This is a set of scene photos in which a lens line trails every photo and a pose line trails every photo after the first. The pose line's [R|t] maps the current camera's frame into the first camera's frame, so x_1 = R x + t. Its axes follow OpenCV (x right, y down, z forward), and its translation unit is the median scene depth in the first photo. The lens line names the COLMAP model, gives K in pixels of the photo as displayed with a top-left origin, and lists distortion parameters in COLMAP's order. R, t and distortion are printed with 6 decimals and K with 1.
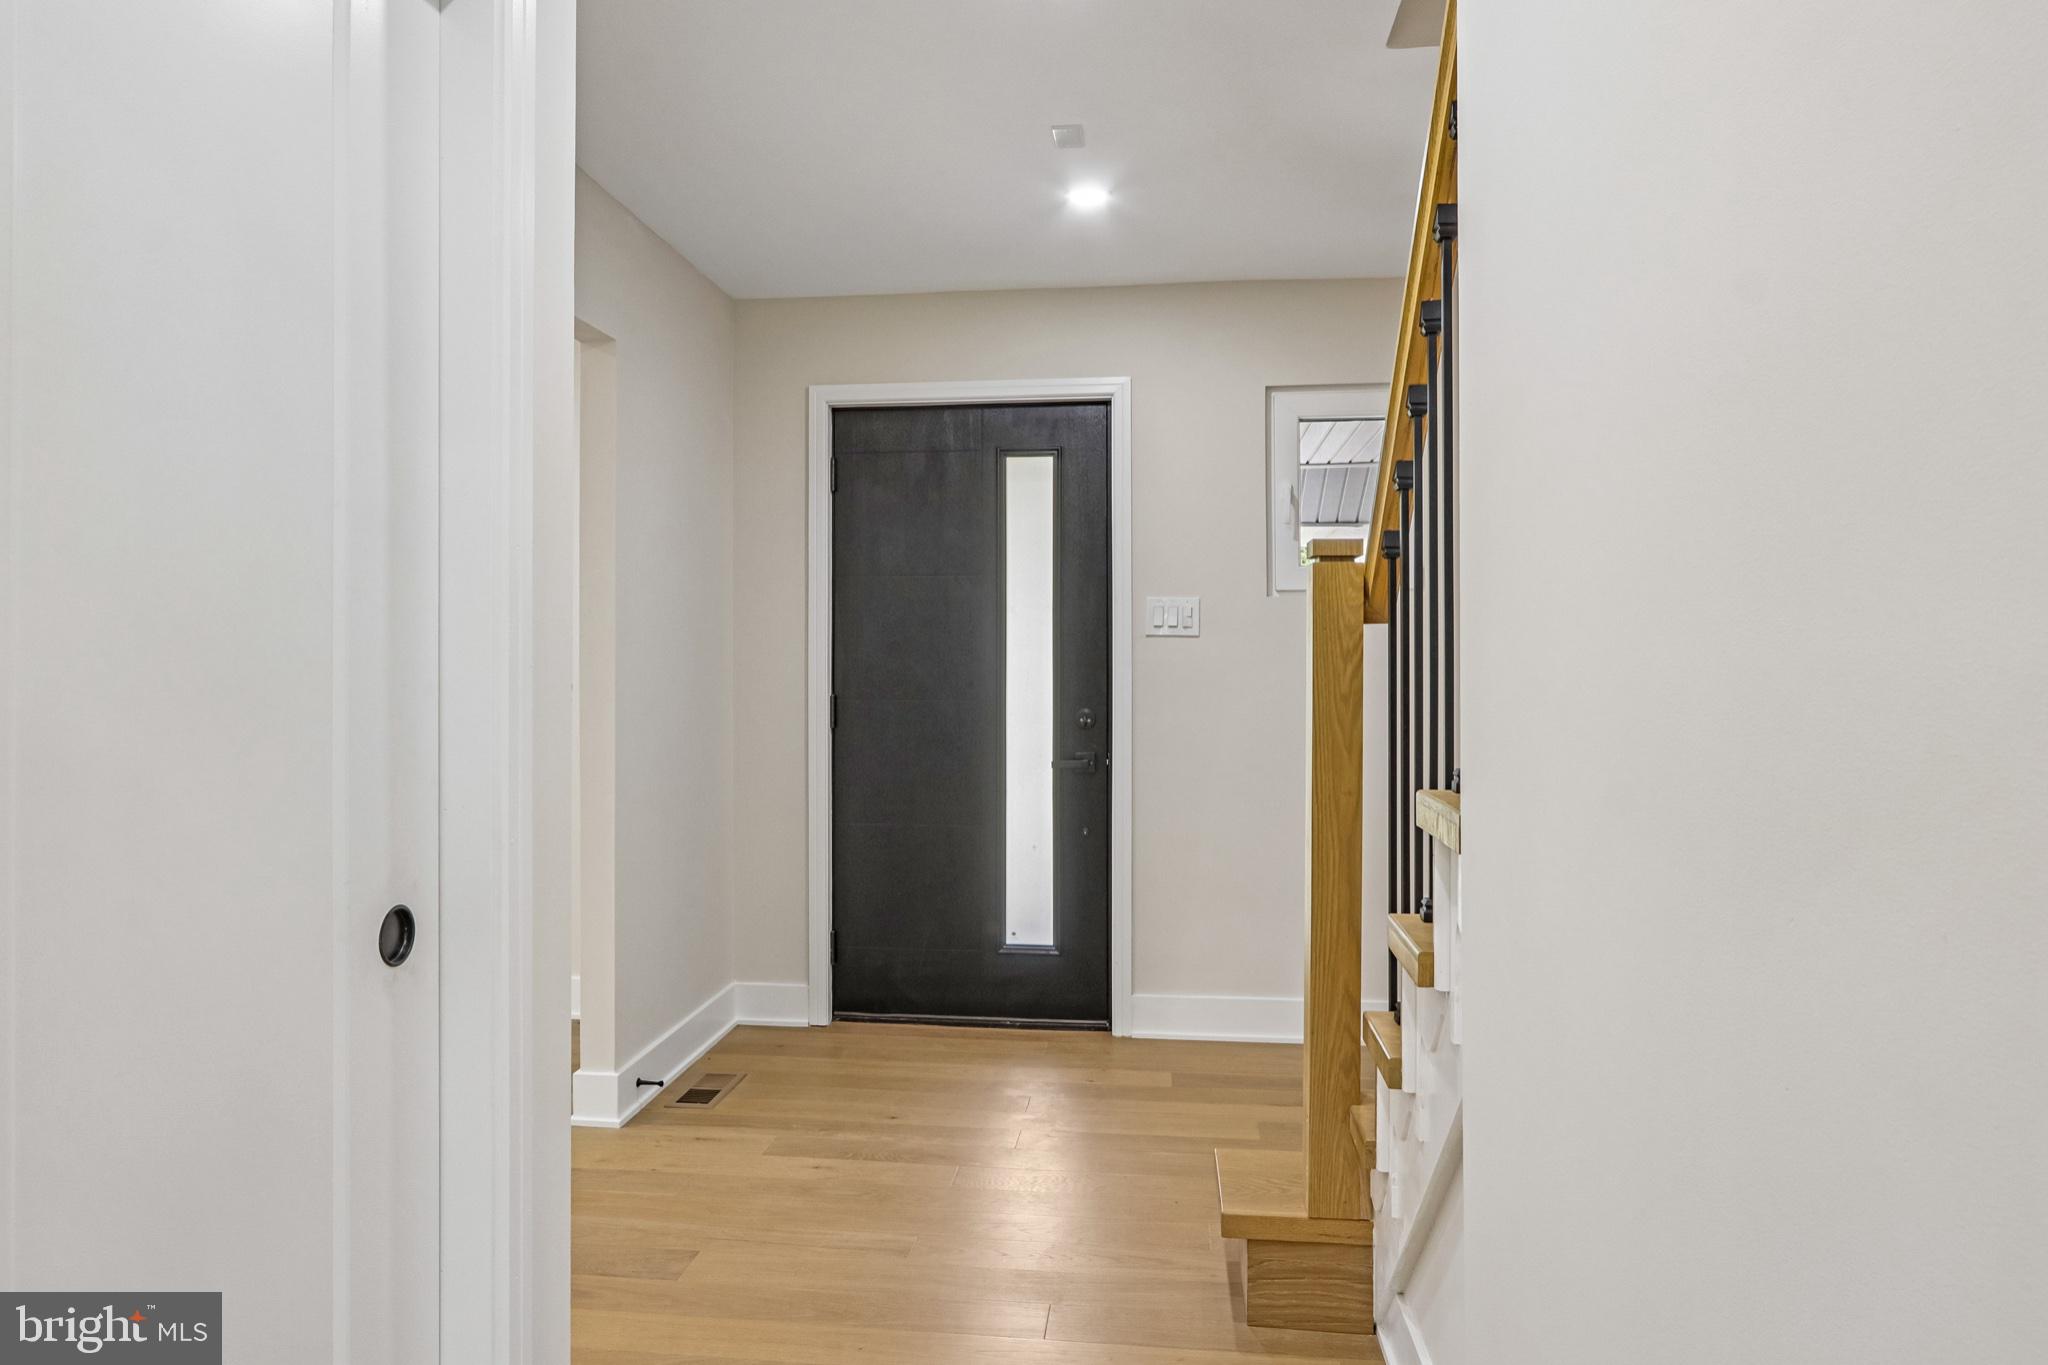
lens RADIAL K [[1292.4, 0, 1016.5], [0, 1292.4, 647.0], [0, 0, 1]] dist [-0.000913, -0.000115]
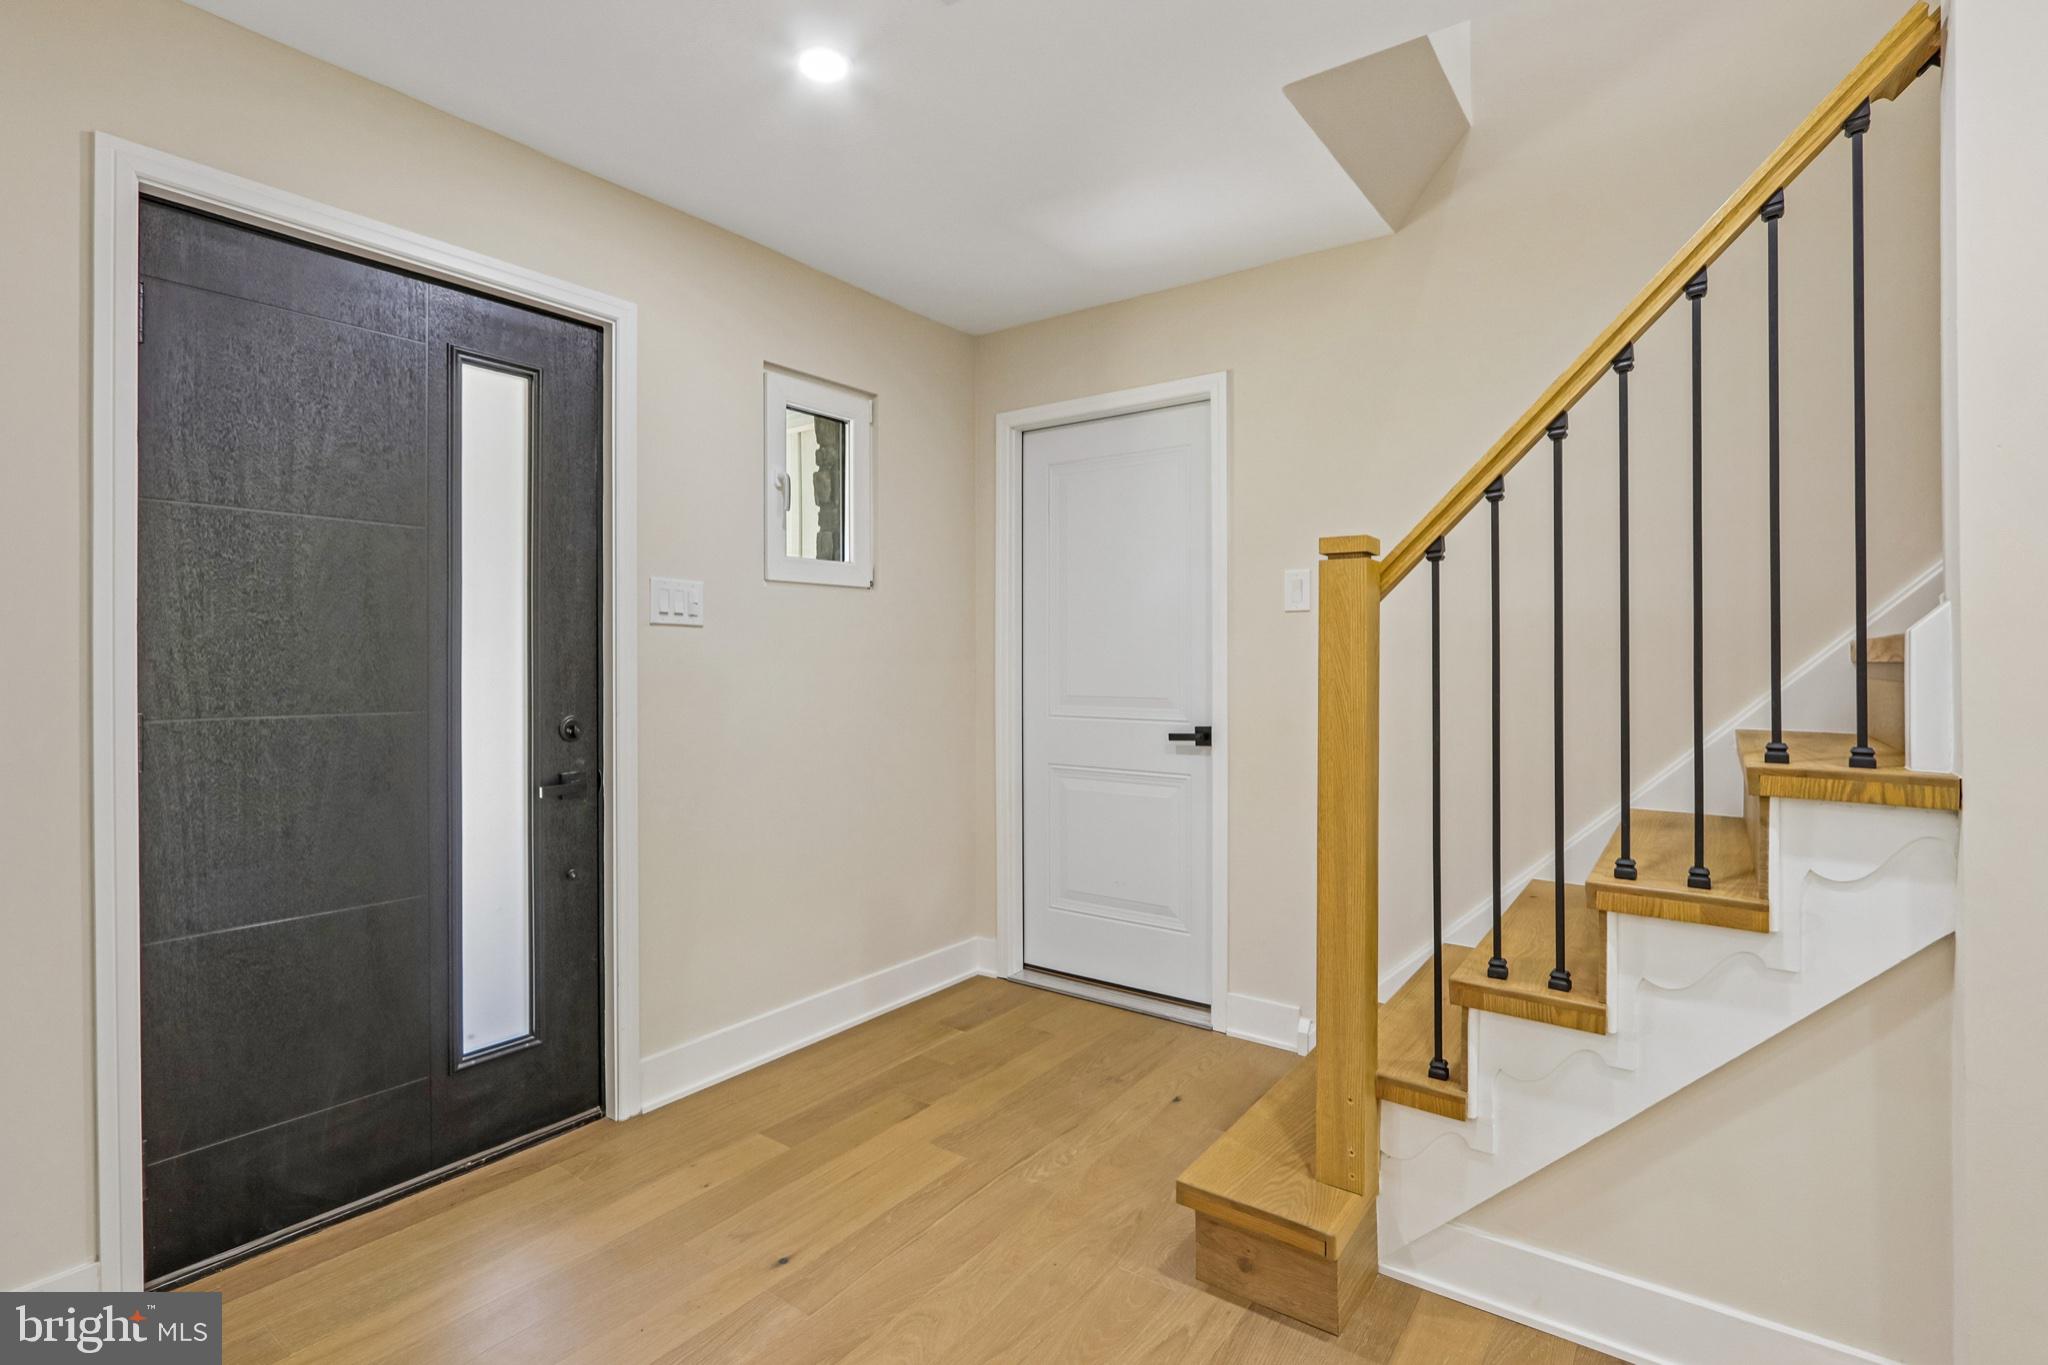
lens RADIAL K [[974.4, 0, 1011.0], [0, 974.4, 656.9], [0, 0, 1]] dist [-0.011911, 0.000748]
pose [[0.489925, 0.003110, 0.871759, -0.329721], [-0.012180, 0.999920, 0.003277, 0.007693], [-0.871680, -0.012223, 0.489924, 0.493113]]
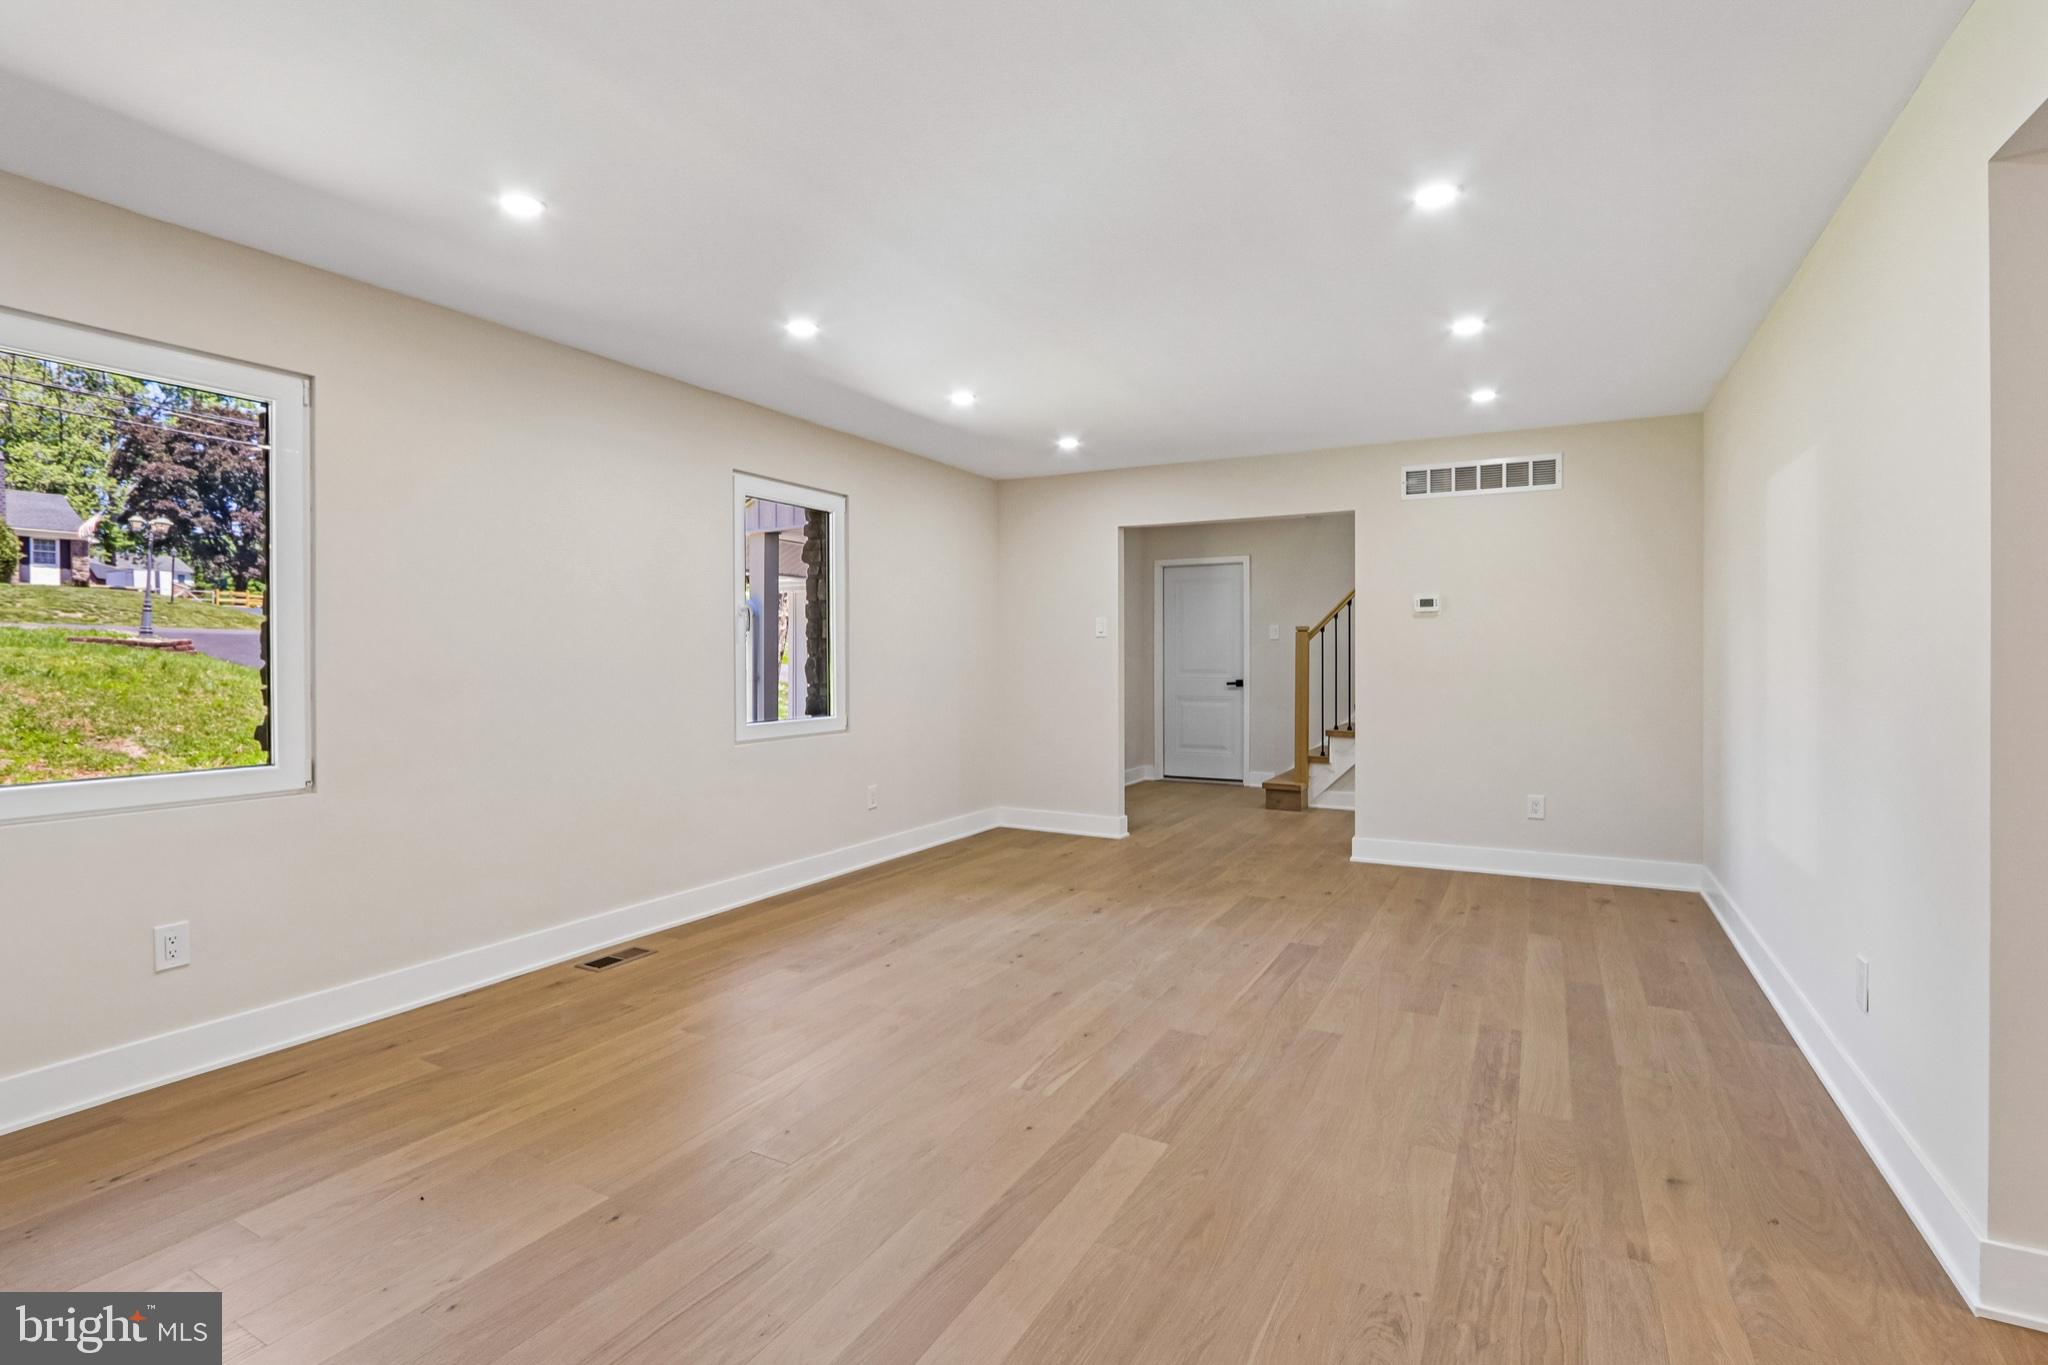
lens RADIAL K [[967.8, 0, 1015.6], [0, 967.8, 658.9], [0, 0, 1]] dist [-0.015635, 0.001019]
pose [[0.374356, -0.000524, 0.927285, -1.802504], [-0.011354, 0.999922, 0.005149, 0.012112], [-0.927216, -0.012456, 0.374321, 0.392156]]
